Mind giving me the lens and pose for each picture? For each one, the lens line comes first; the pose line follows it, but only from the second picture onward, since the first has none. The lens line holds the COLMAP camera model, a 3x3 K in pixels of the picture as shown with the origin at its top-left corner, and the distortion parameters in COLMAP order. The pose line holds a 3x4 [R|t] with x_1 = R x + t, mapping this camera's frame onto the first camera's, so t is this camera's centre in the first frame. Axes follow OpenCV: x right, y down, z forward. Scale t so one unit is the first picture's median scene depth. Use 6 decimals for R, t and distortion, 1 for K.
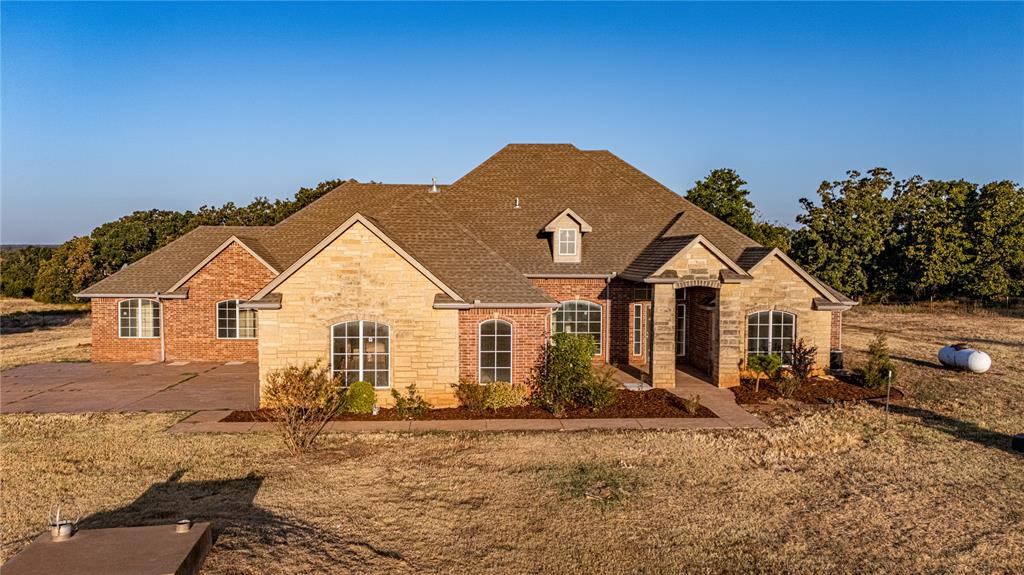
lens RADIAL K [[731.2, 0, 512.2], [0, 731.2, 287.1], [0, 0, 1]] dist [-0.000428, 0.000086]
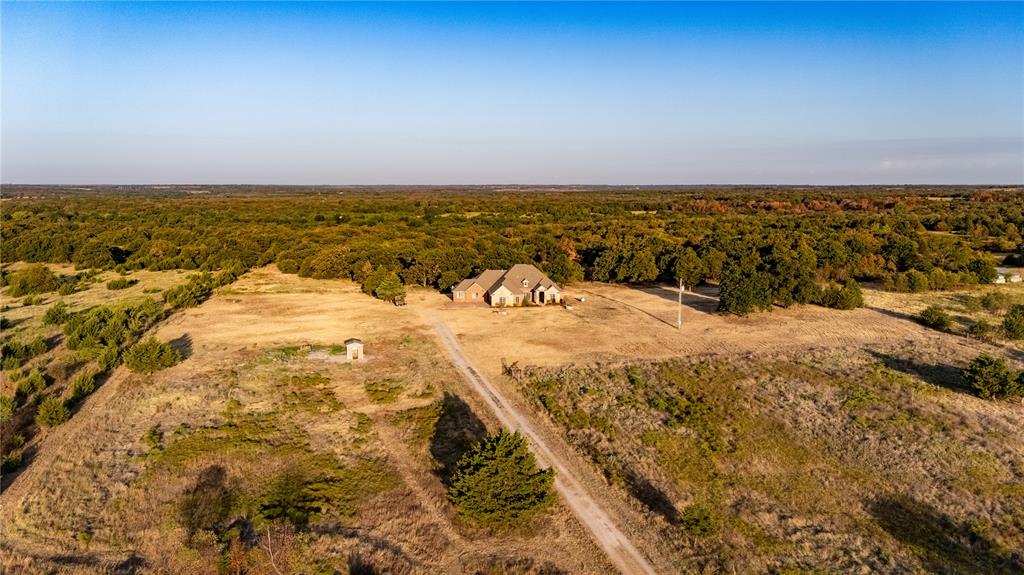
lens RADIAL K [[722.1, 0, 512.0], [0, 722.1, 287.6], [0, 0, 1]] dist [-0.000022, -0.000001]
pose [[0.999840, -0.015486, 0.008934, -0.148826], [0.014557, 0.995271, 0.096038, -0.821326], [-0.010379, -0.095892, 0.995338, -7.006943]]
